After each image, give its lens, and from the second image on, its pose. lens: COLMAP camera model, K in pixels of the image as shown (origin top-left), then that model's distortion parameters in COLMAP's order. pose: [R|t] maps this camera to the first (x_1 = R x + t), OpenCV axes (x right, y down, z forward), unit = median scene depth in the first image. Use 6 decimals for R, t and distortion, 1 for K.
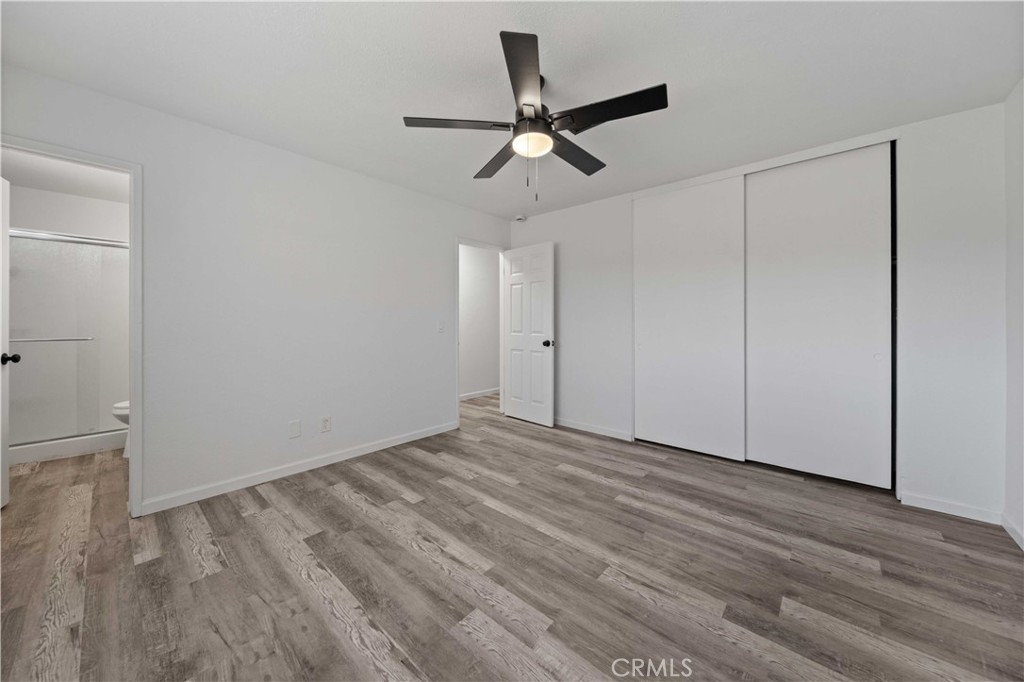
lens RADIAL K [[365.1, 0, 515.0], [0, 365.1, 327.3], [0, 0, 1]] dist [0.000468, -0.000096]
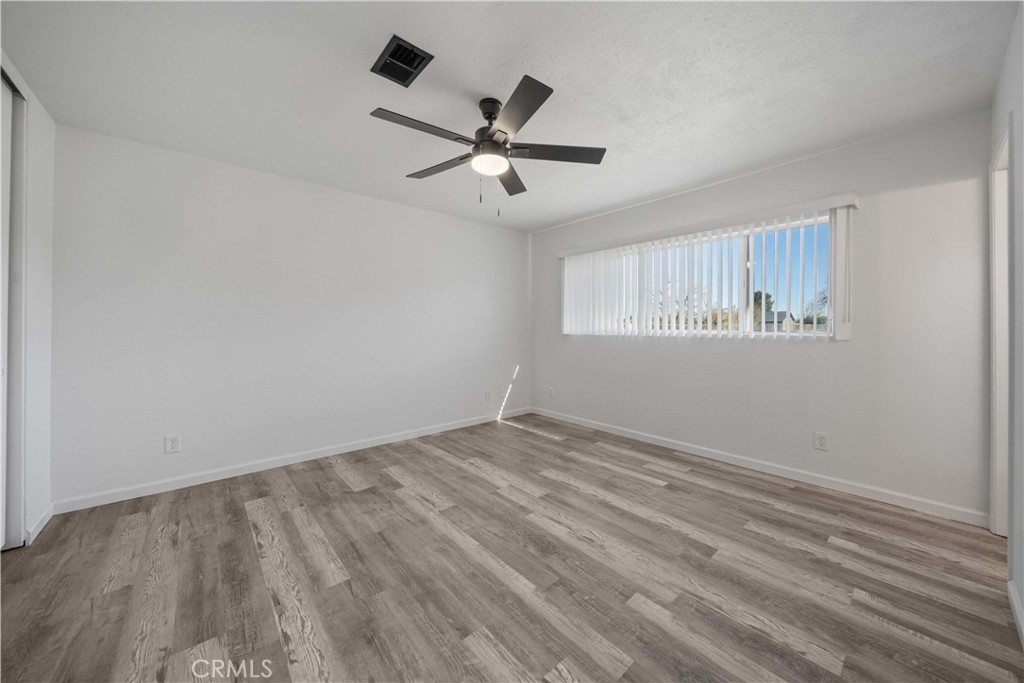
lens RADIAL K [[365.1, 0, 515.0], [0, 365.1, 327.8], [0, 0, 1]] dist [0.000468, -0.000096]
pose [[-0.991238, -0.002272, 0.132067, -0.162724], [-0.001146, 0.999962, 0.008600, -0.021523], [-0.132082, 0.008373, -0.991203, 1.970411]]
